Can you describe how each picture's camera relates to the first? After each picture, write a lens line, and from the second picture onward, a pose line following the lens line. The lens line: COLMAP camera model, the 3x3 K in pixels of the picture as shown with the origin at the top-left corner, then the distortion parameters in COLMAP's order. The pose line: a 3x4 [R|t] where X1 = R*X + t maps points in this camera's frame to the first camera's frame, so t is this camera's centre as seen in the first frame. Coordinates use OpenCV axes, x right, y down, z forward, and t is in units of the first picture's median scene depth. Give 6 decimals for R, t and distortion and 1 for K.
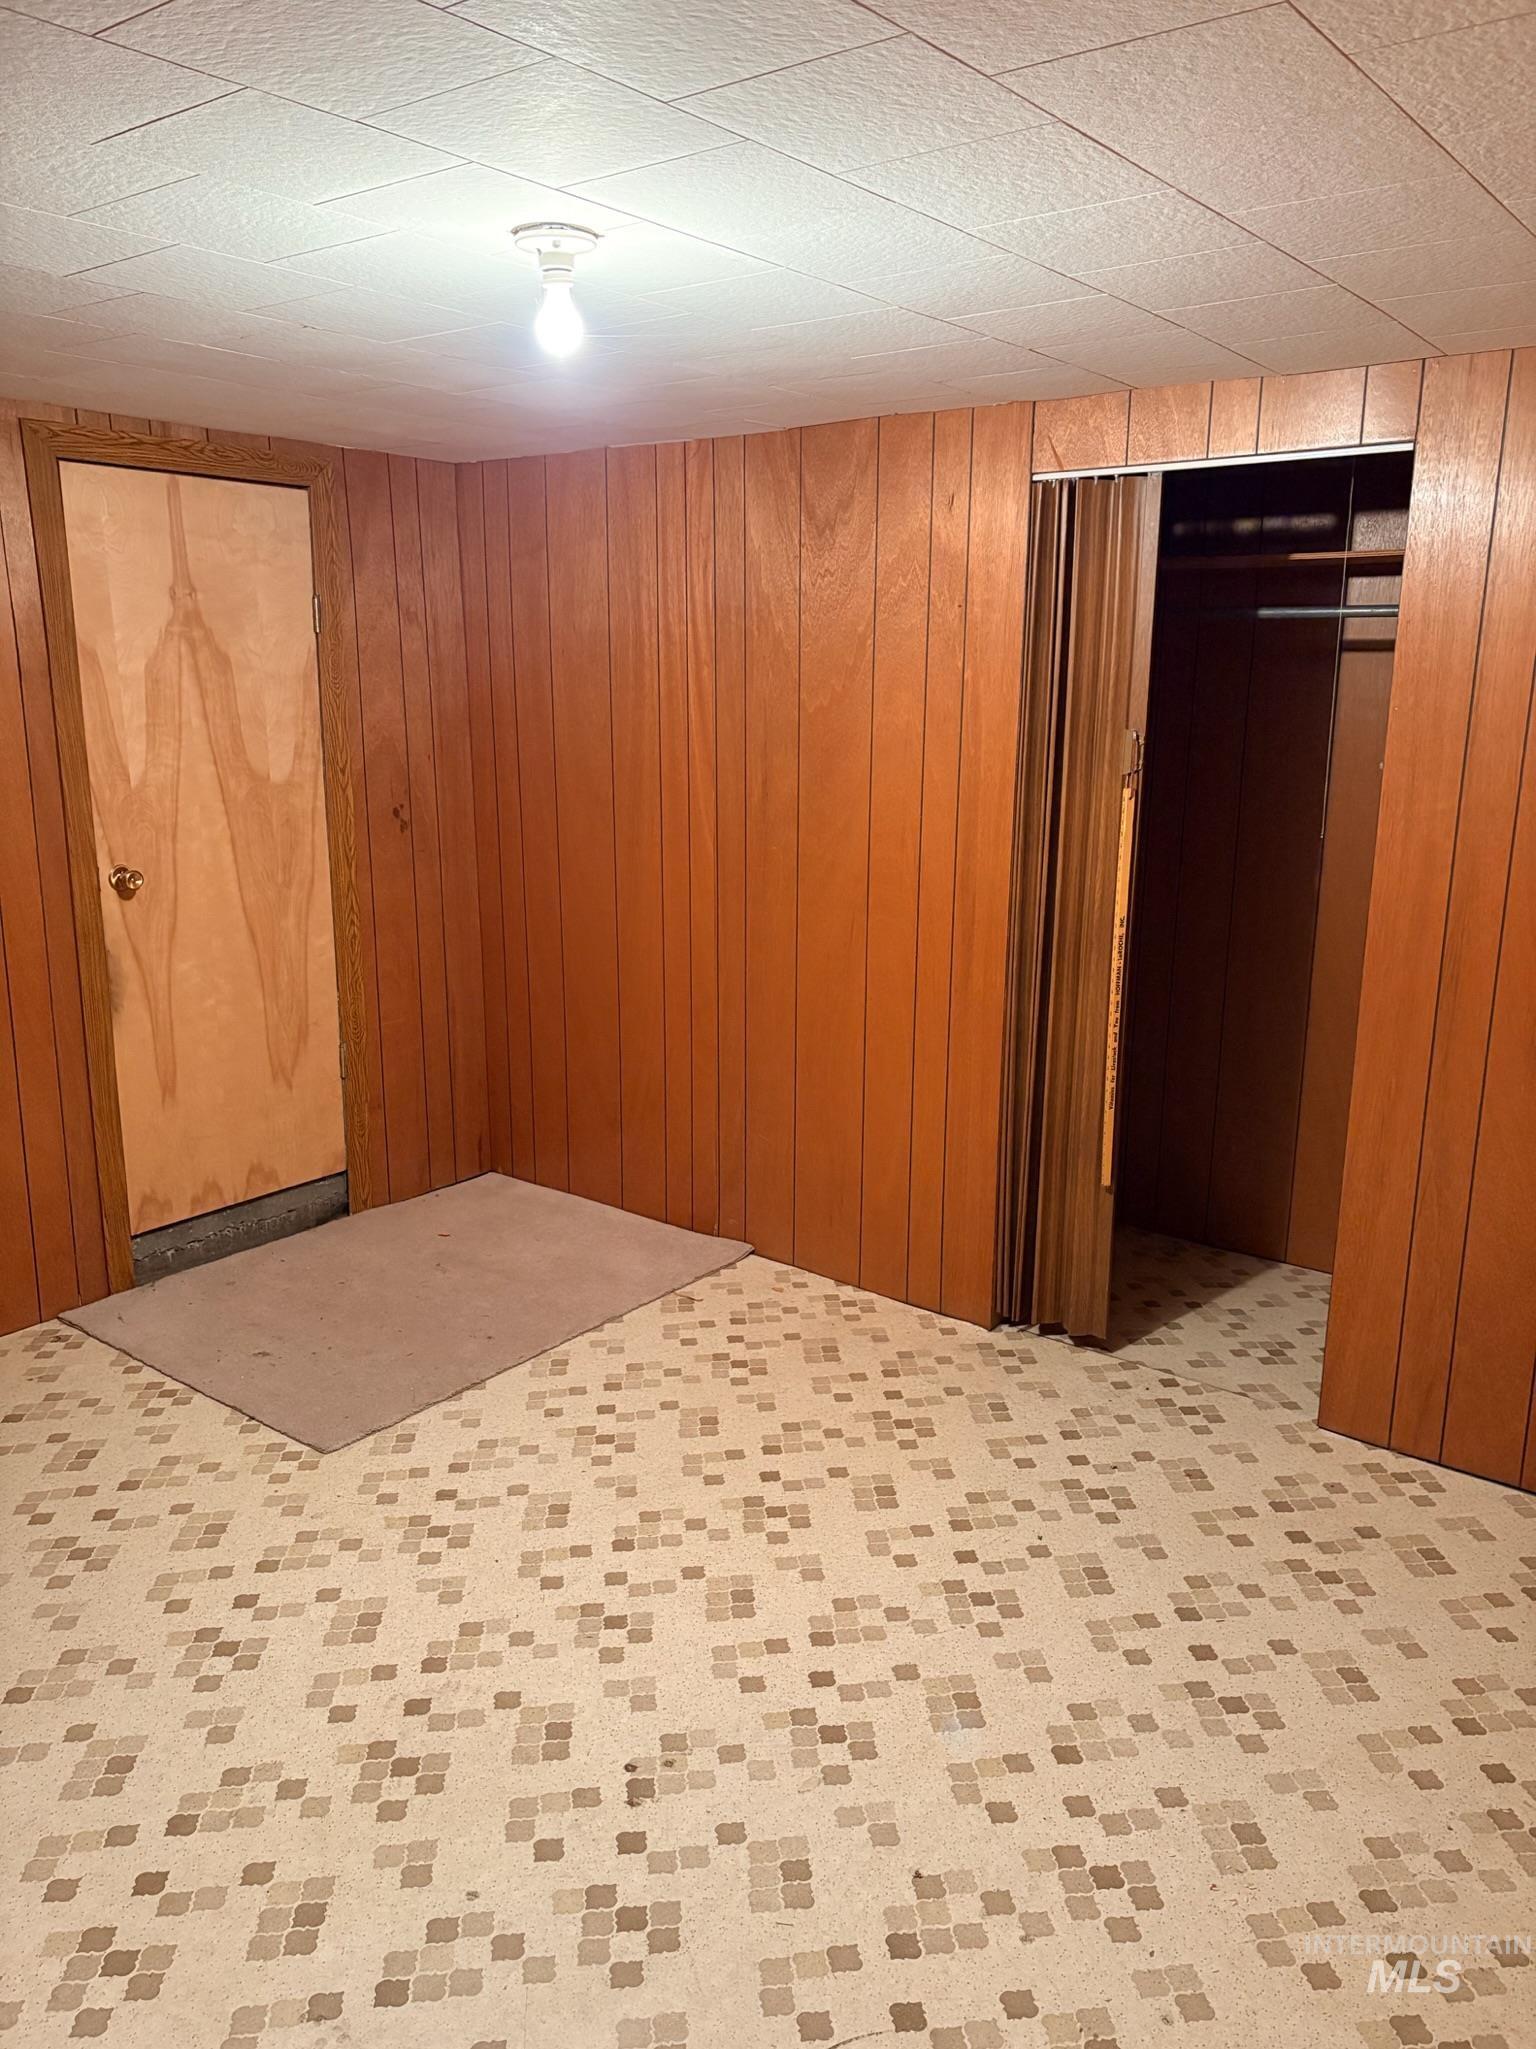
lens RADIAL K [[1546.2, 0, 756.4], [0, 1546.2, 1021.1], [0, 0, 1]] dist [0.045811, -0.039873]
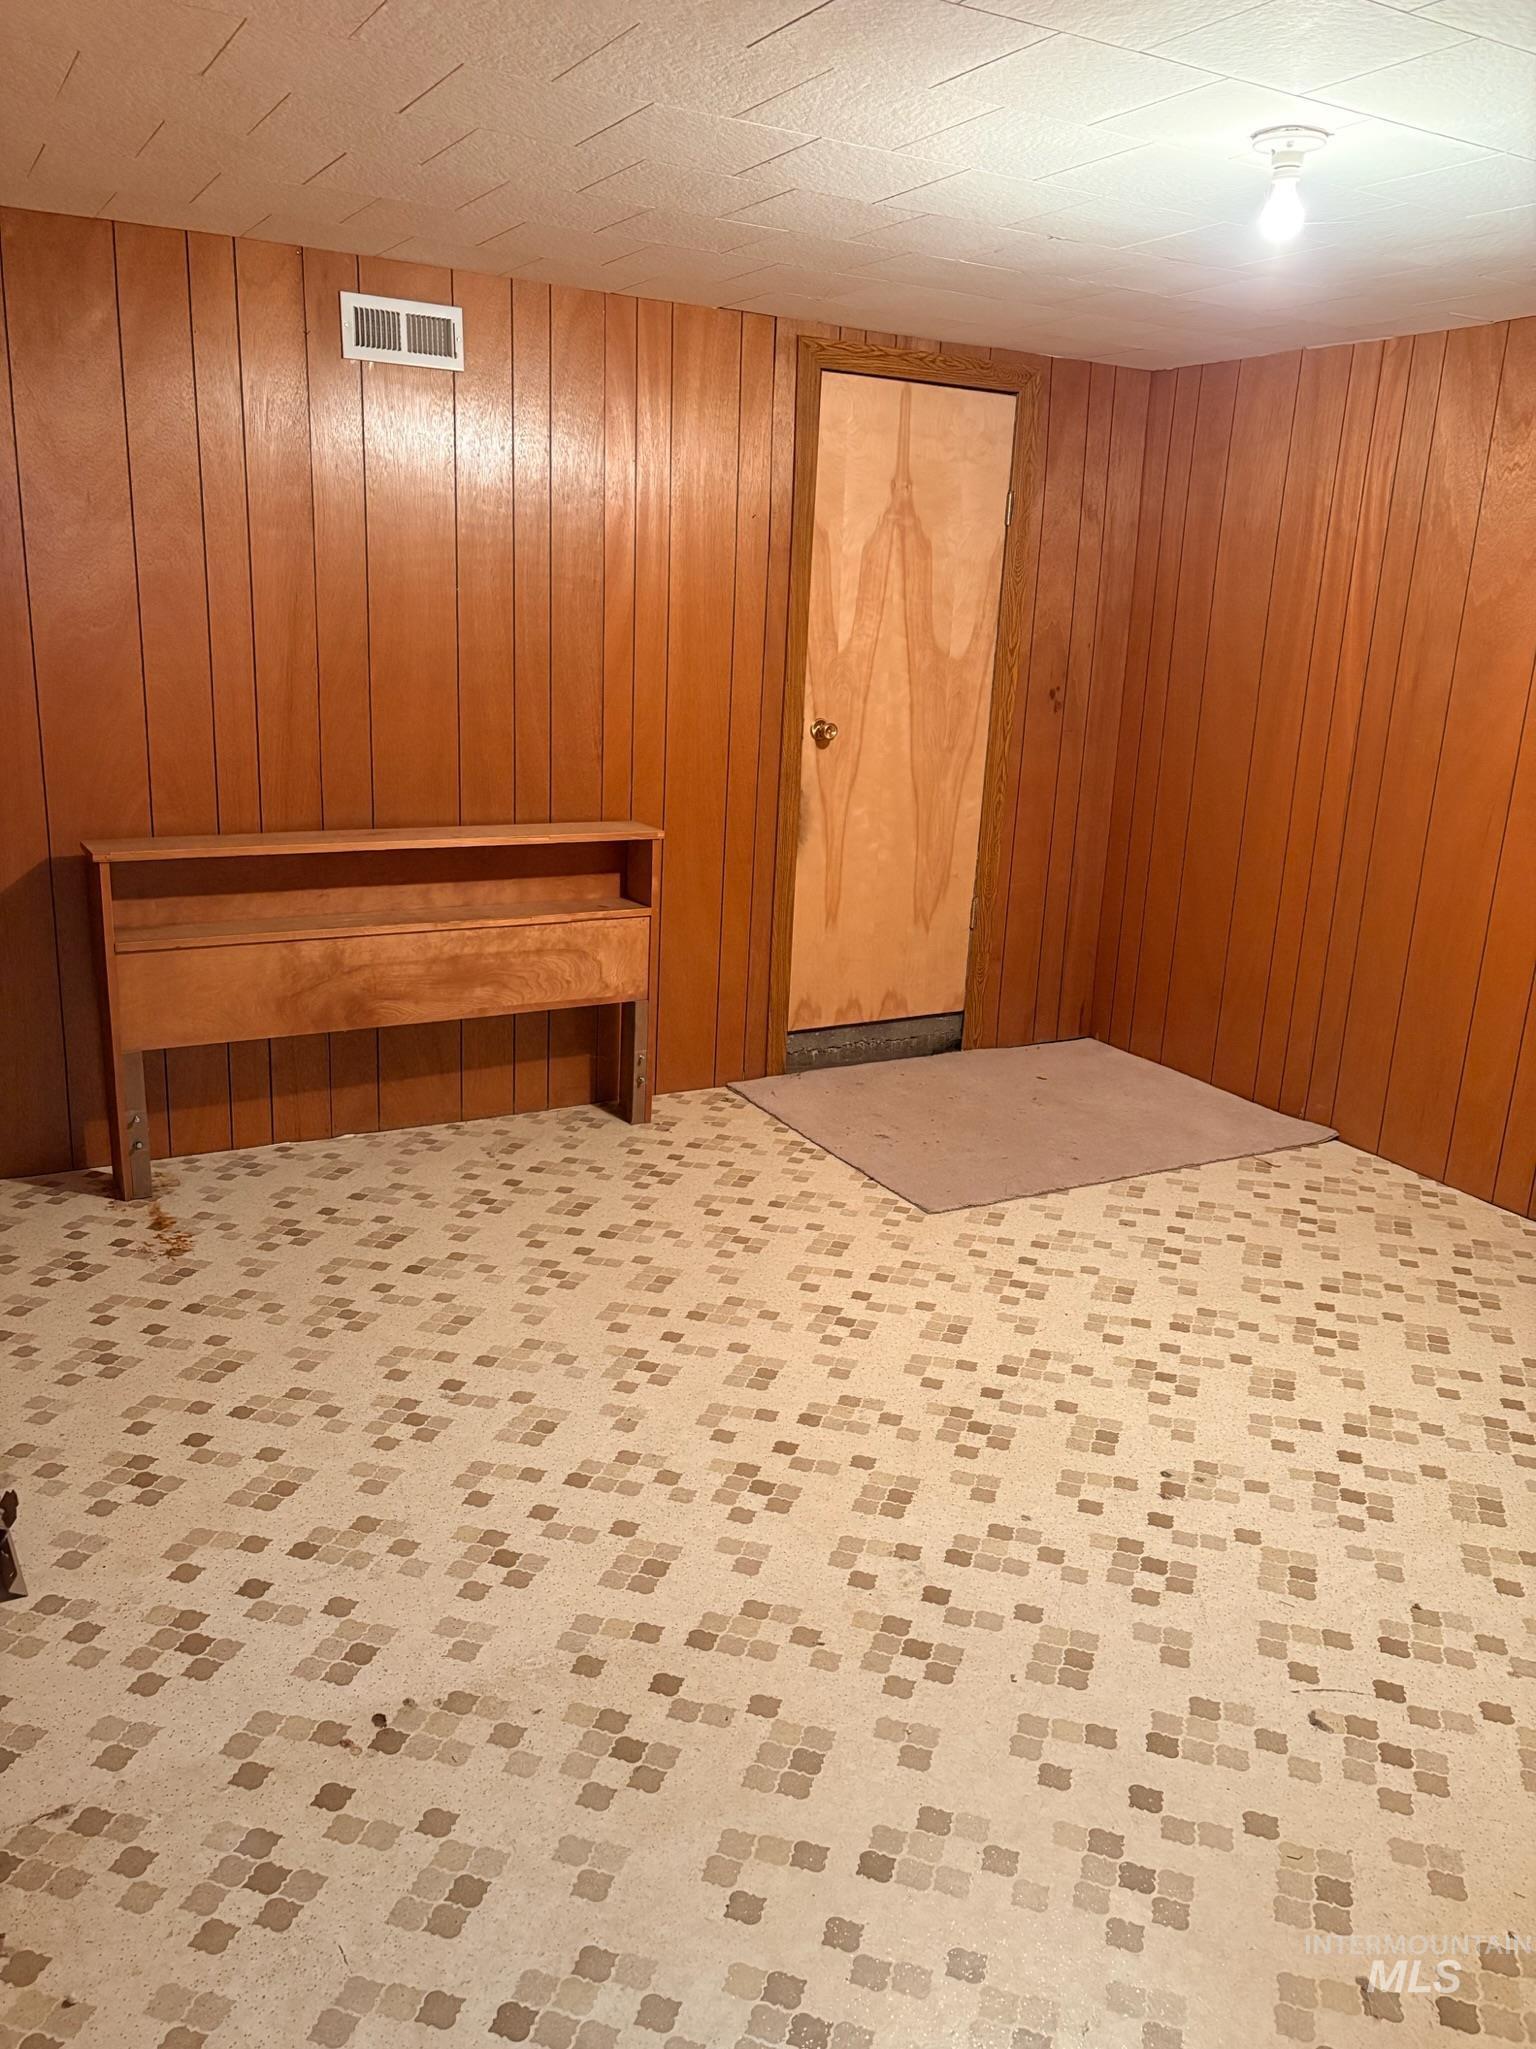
lens RADIAL K [[1546.2, 0, 763.3], [0, 1546.2, 1020.6], [0, 0, 1]] dist [0.045811, -0.039873]
pose [[0.922632, 0.135980, -0.360915, 0.010137], [-0.124088, 0.990687, 0.056040, 0.070871], [0.365174, -0.006919, 0.930914, -0.124631]]
